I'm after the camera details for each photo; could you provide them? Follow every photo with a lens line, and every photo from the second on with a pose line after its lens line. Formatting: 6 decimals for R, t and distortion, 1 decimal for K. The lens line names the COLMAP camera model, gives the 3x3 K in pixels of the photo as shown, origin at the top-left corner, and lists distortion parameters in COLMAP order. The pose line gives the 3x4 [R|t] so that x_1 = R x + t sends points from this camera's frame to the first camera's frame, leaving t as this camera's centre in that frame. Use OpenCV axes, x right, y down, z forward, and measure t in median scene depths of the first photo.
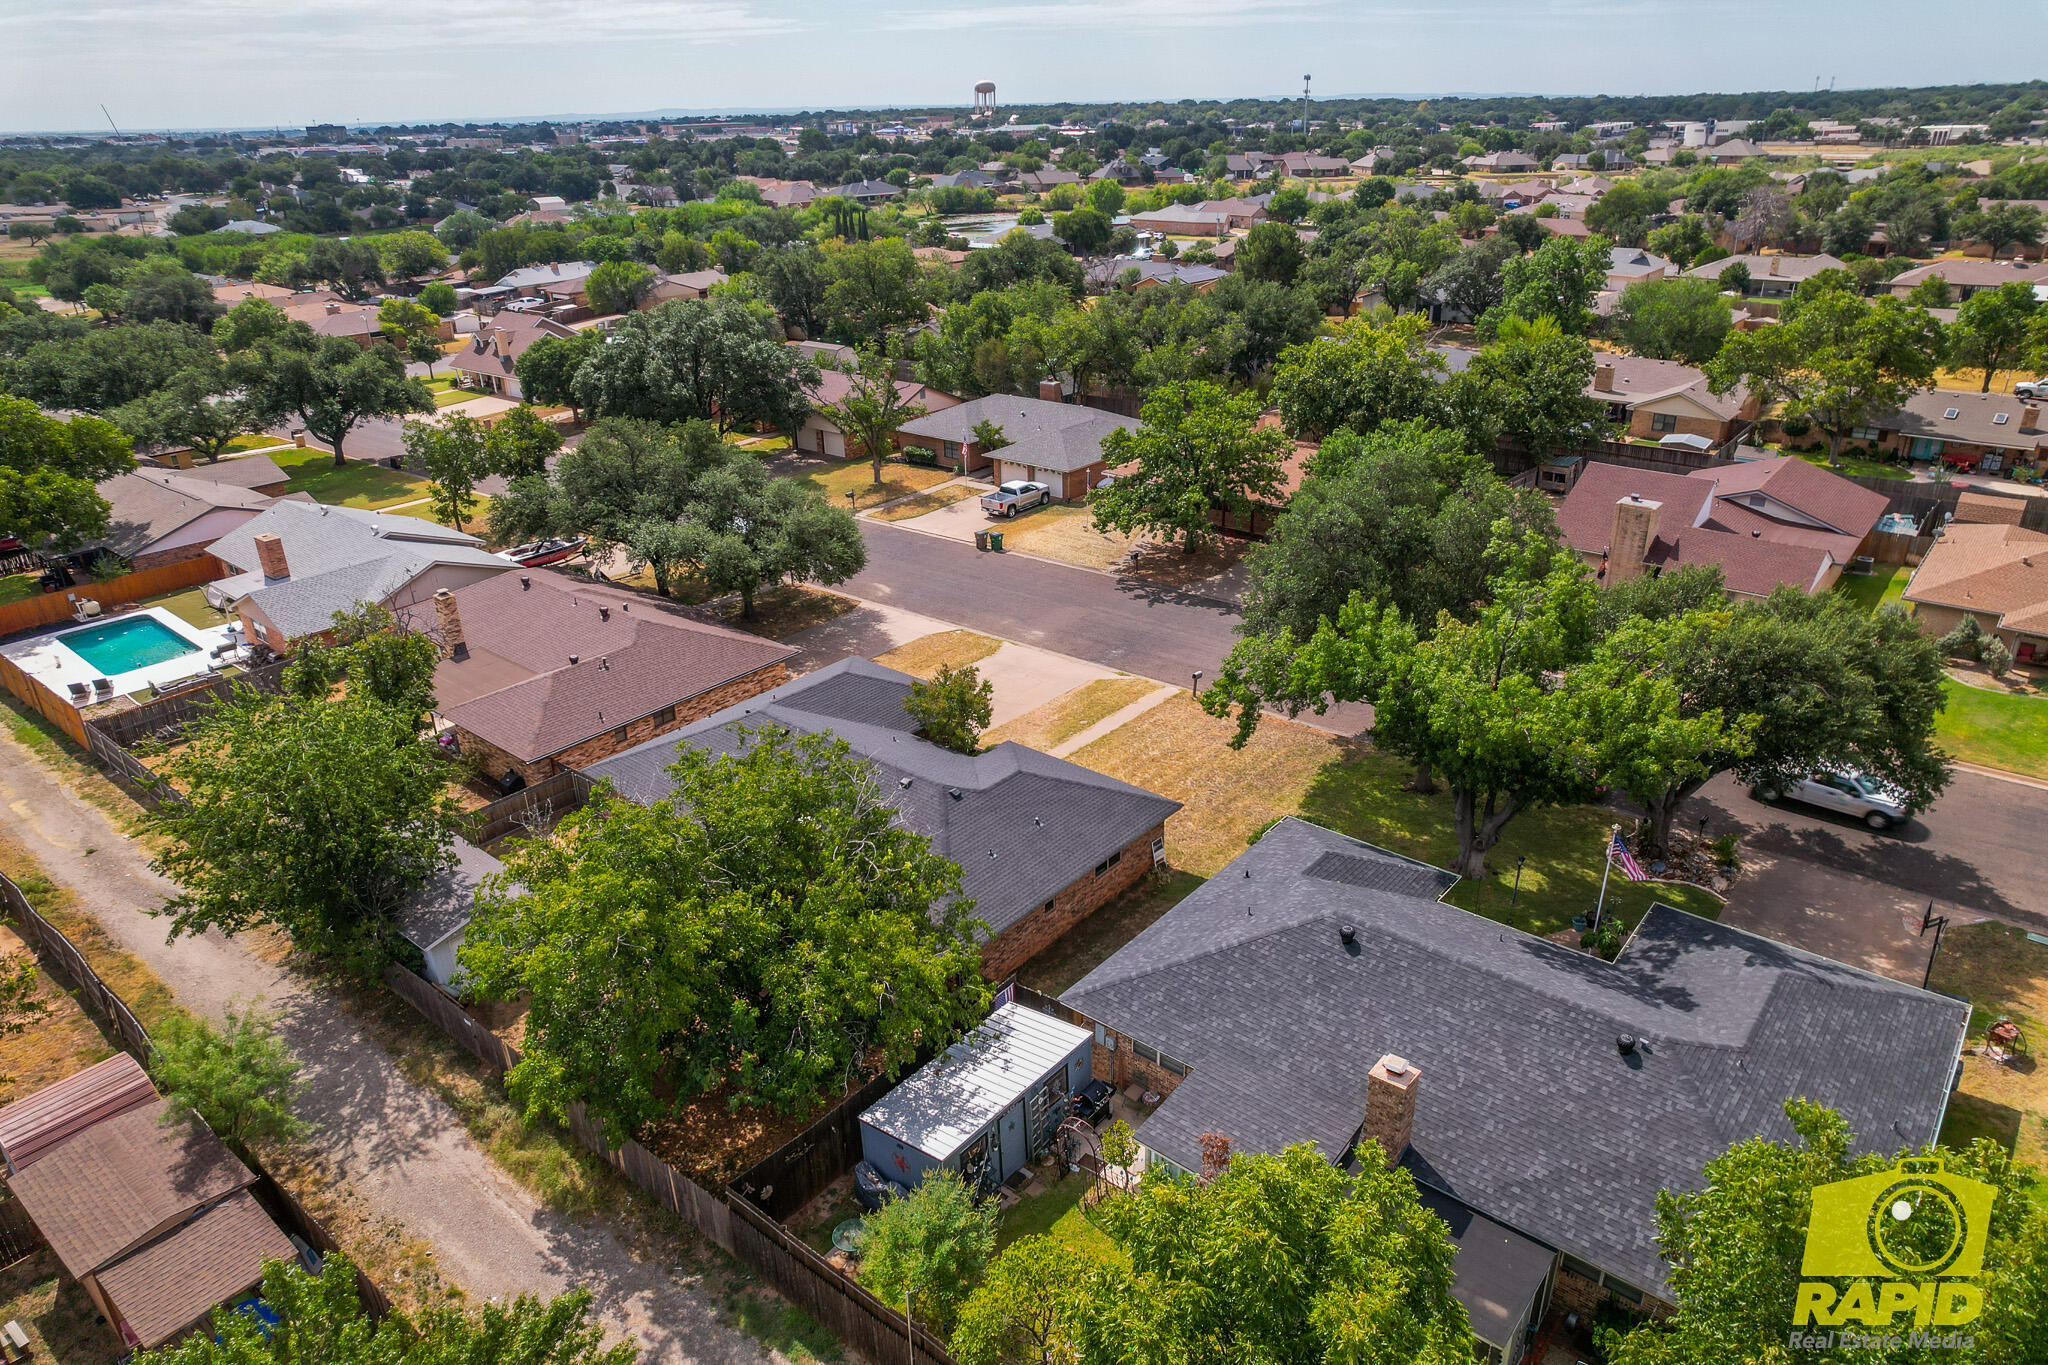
lens RADIAL K [[1302.8, 0, 1031.6], [0, 1302.8, 686.3], [0, 0, 1]] dist [-0.077185, 0.071365]
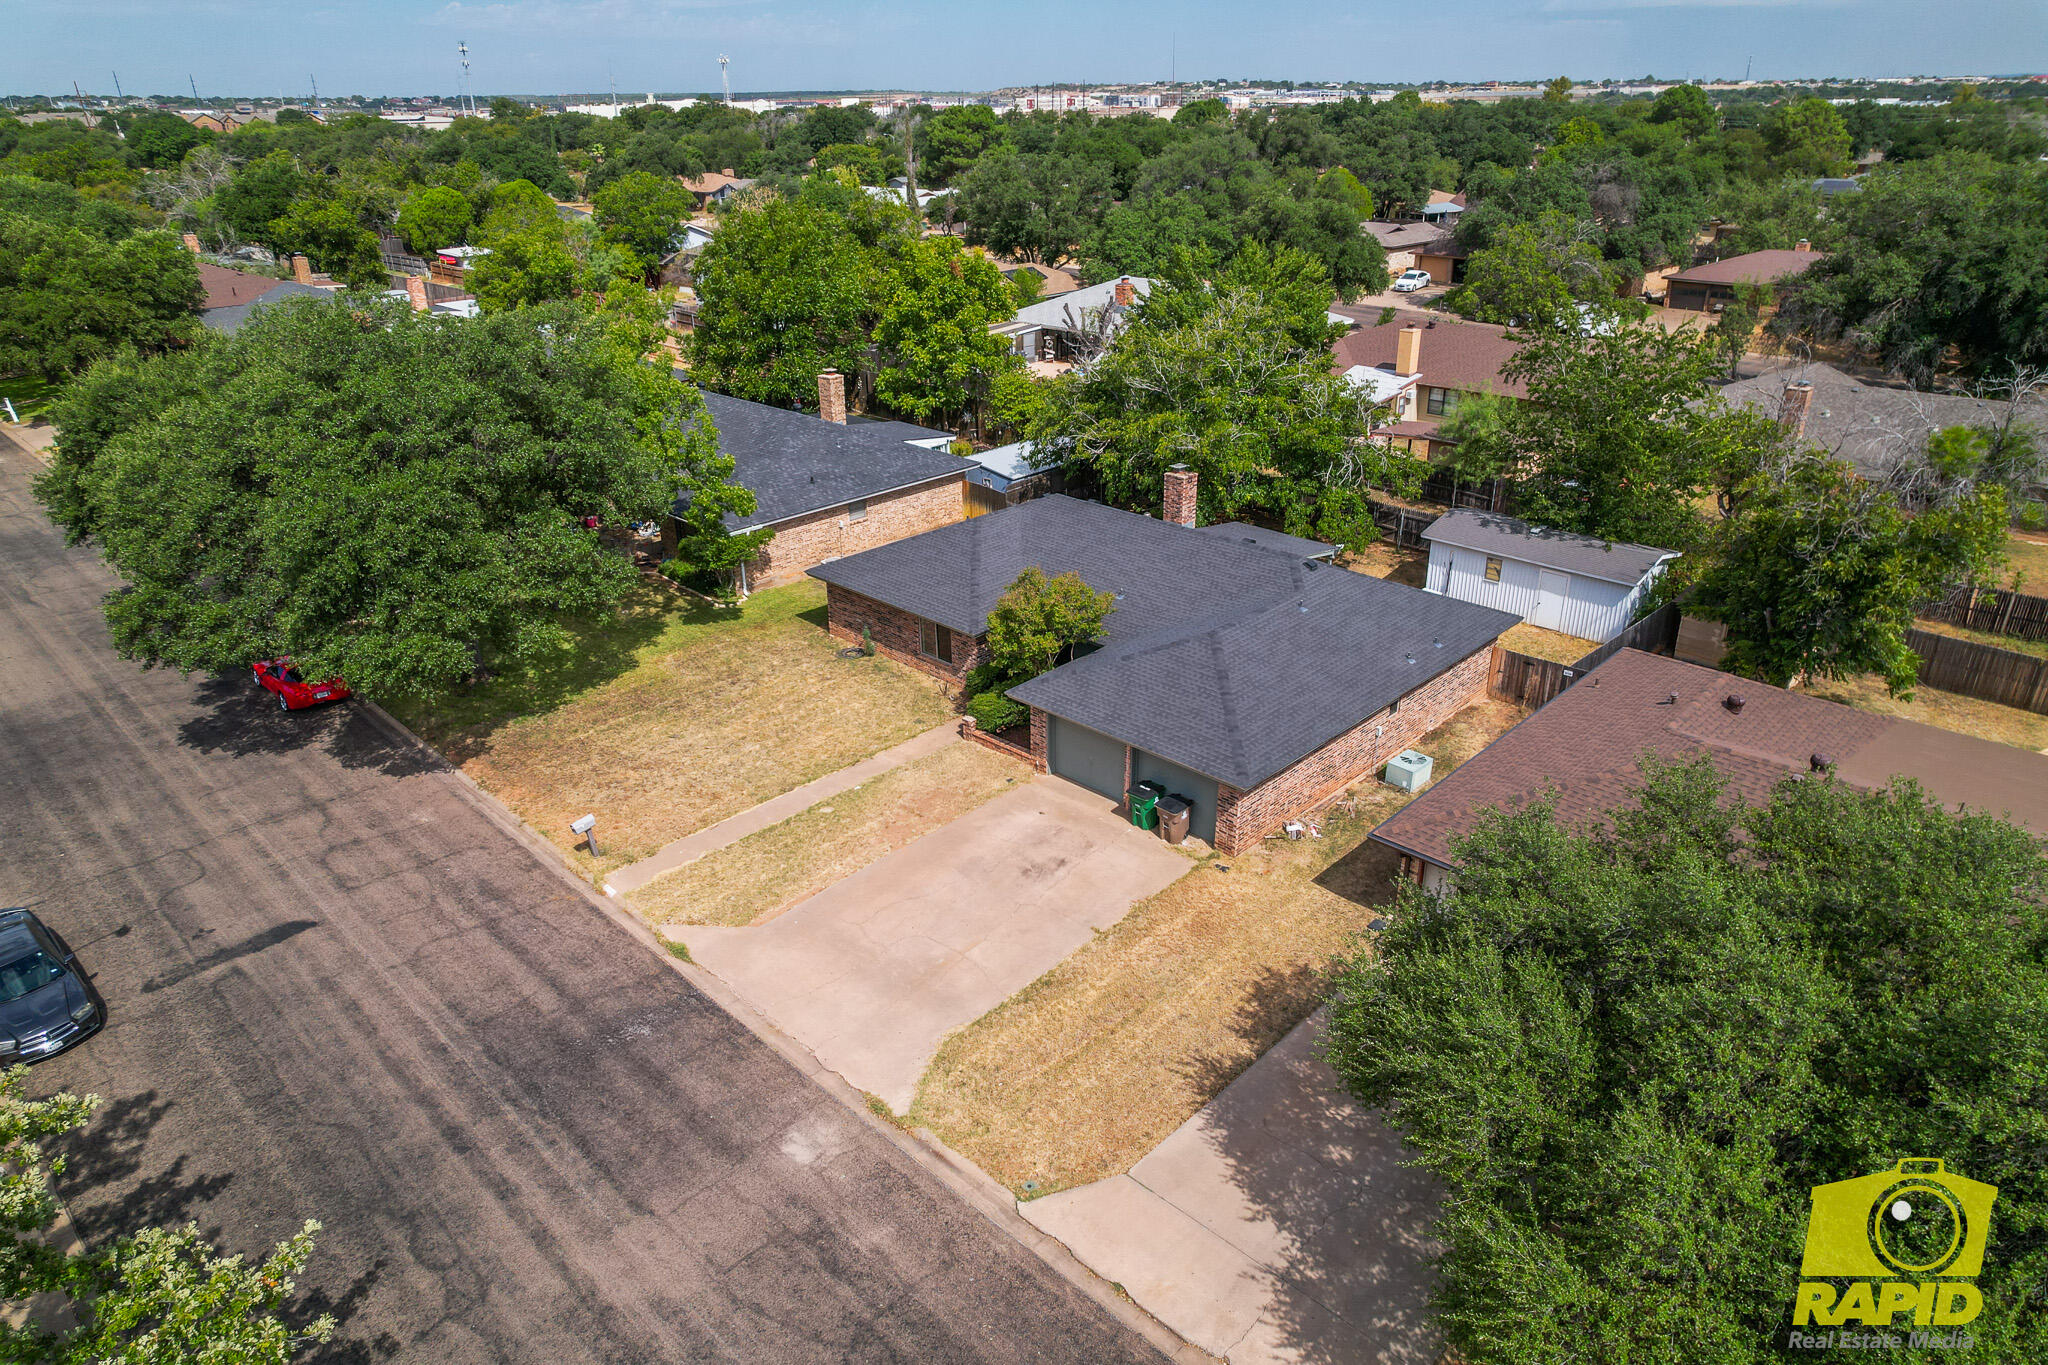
lens RADIAL K [[1302.8, 0, 1031.6], [0, 1302.8, 686.3], [0, 0, 1]] dist [-0.077185, 0.071365]
pose [[-0.996839, -0.004823, 0.079298, -0.062021], [0.056504, 0.658608, 0.750362, -0.280627], [-0.055845, 0.752471, -0.656254, 0.848770]]
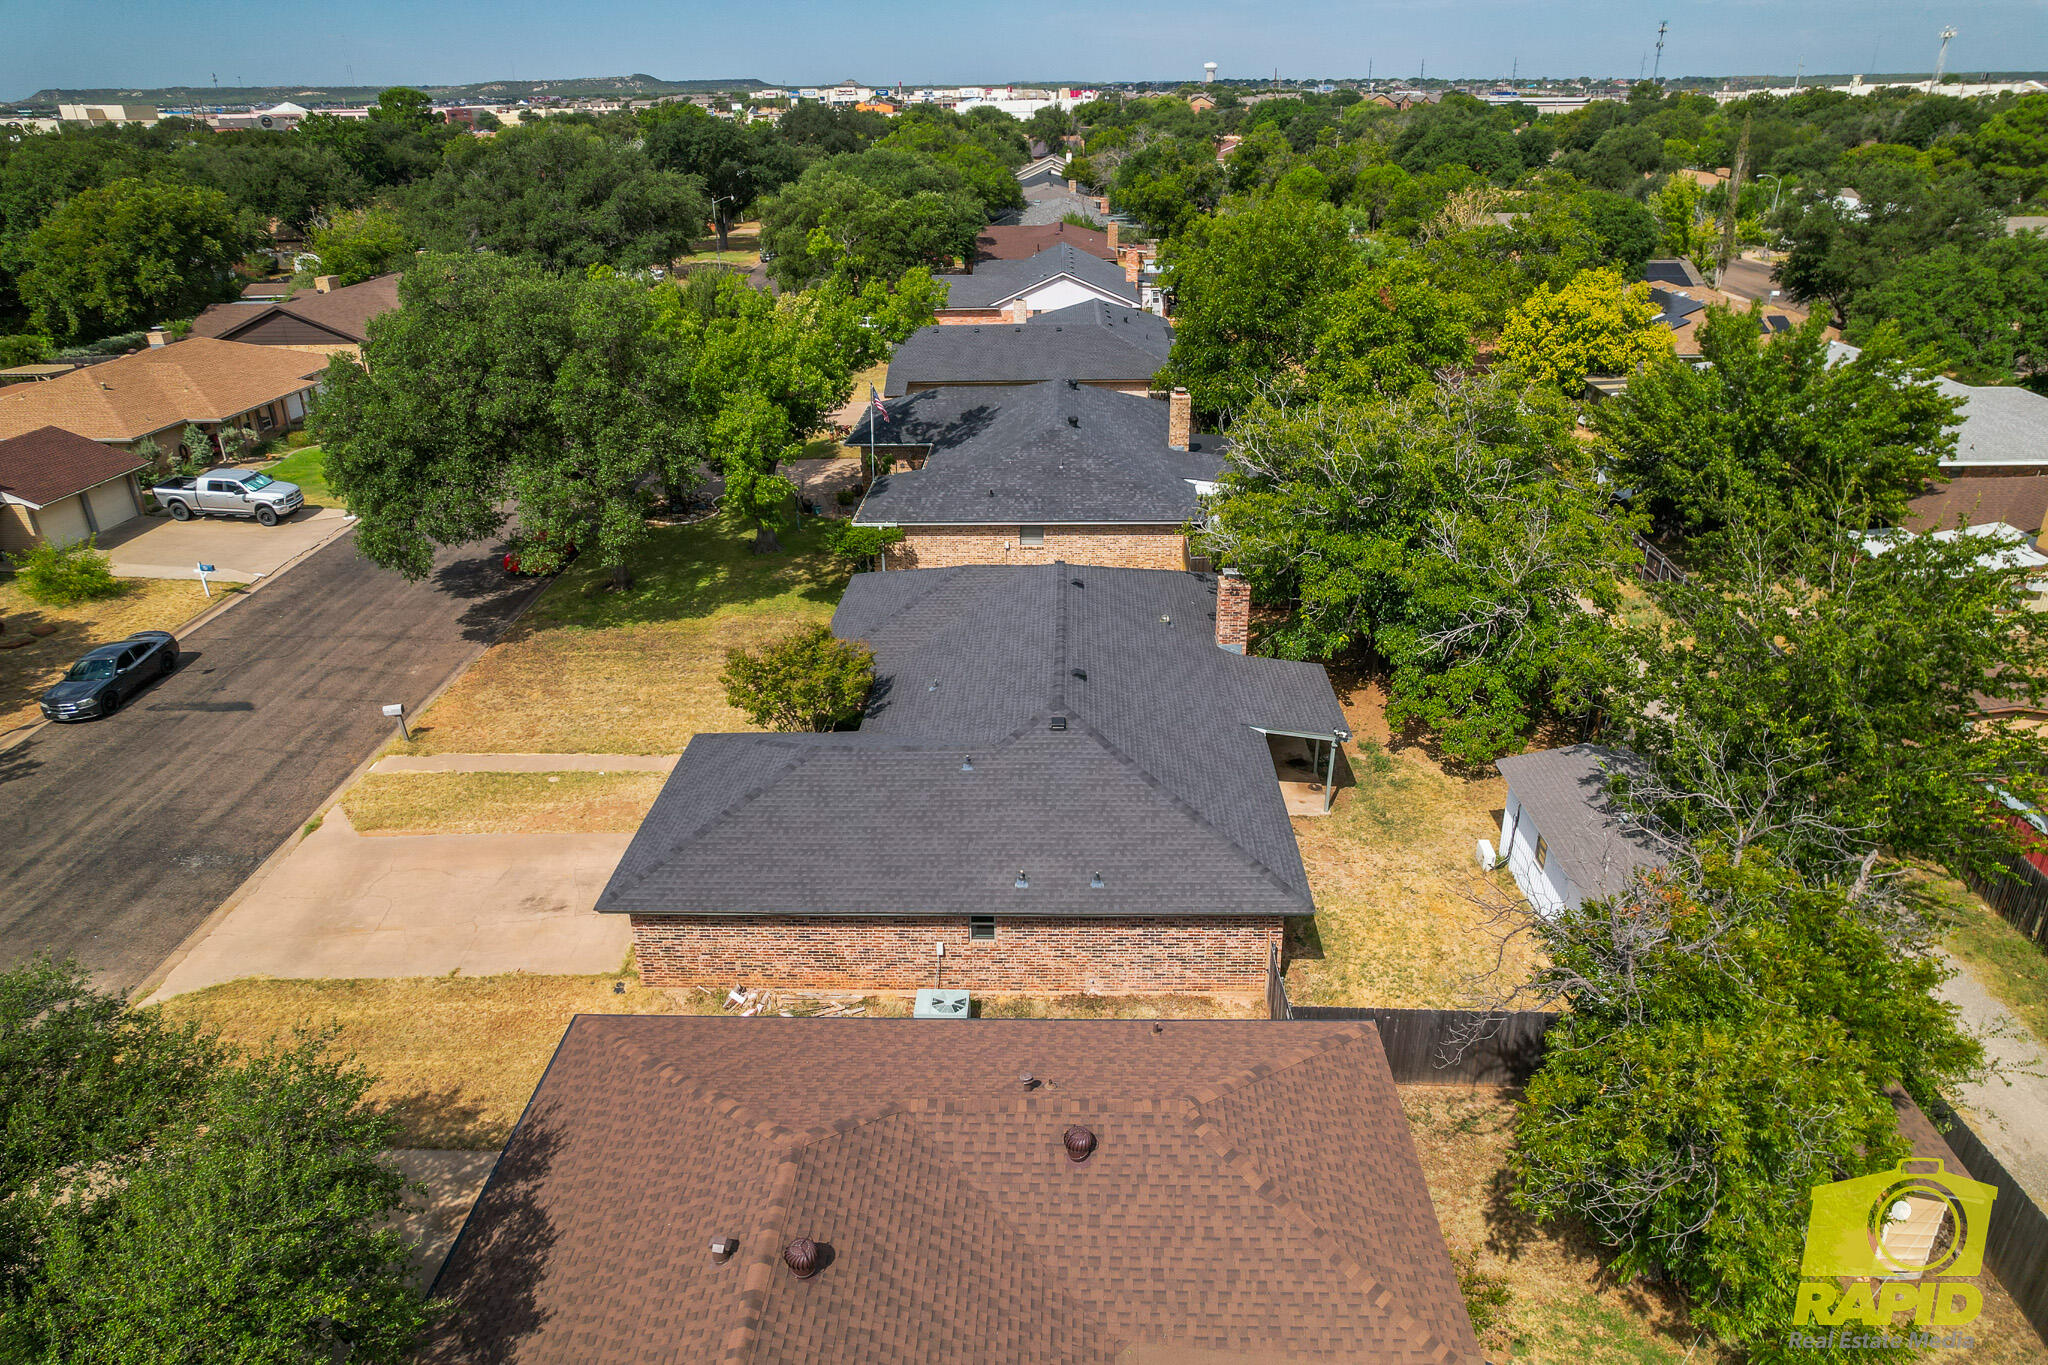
lens RADIAL K [[1302.8, 0, 1031.6], [0, 1302.8, 686.3], [0, 0, 1]] dist [-0.077185, 0.071365]
pose [[-0.616534, -0.303269, 0.726576, -0.338521], [0.345535, 0.724993, 0.595811, -0.185172], [-0.707454, 0.618395, -0.342193, 0.649025]]
